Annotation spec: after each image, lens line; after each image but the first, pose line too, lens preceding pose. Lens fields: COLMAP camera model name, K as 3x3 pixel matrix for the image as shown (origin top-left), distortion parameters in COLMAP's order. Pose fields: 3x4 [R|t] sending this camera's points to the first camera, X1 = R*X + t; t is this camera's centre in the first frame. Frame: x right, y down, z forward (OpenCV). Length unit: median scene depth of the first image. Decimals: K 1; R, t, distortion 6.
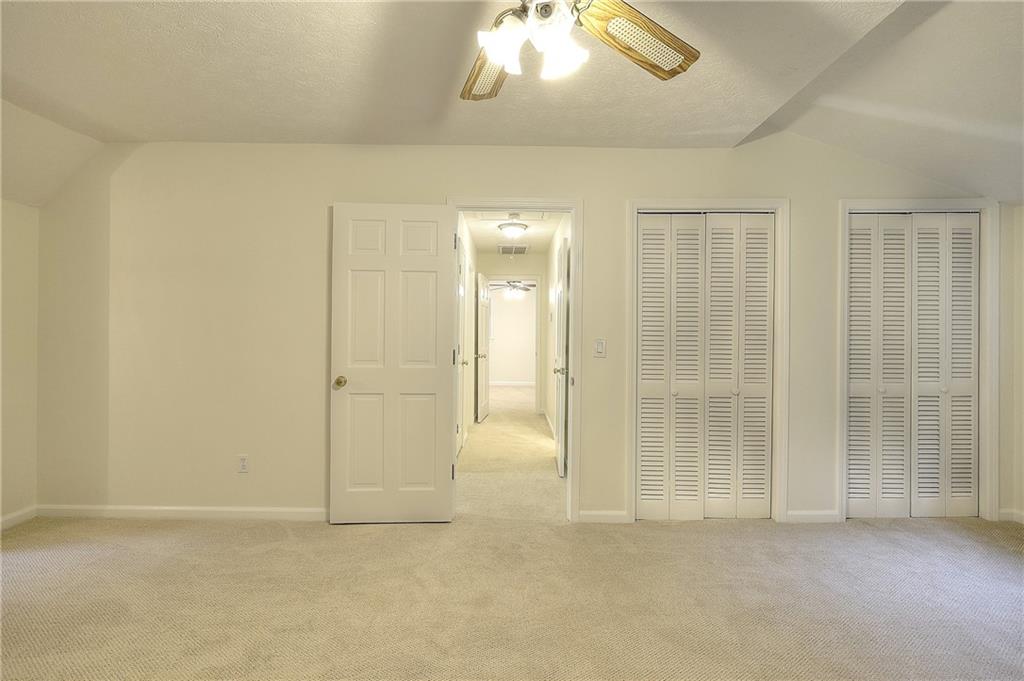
lens RADIAL K [[471.9, 0, 512.0], [0, 471.9, 333.2], [0, 0, 1]] dist [-0.003566, 0.001464]
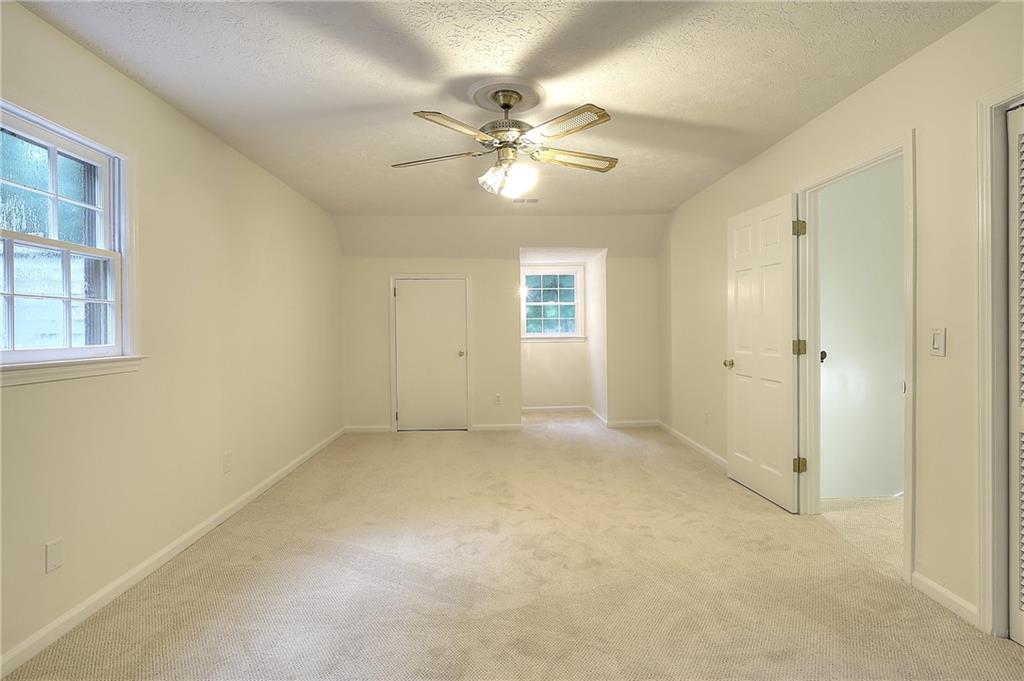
lens RADIAL K [[471.9, 0, 512.0], [0, 471.9, 333.2], [0, 0, 1]] dist [-0.003566, 0.001464]
pose [[0.028347, 0.002931, -0.999594, 0.915779], [0.021880, 0.999754, 0.003552, 0.006336], [0.999359, -0.021972, 0.028276, 0.425448]]
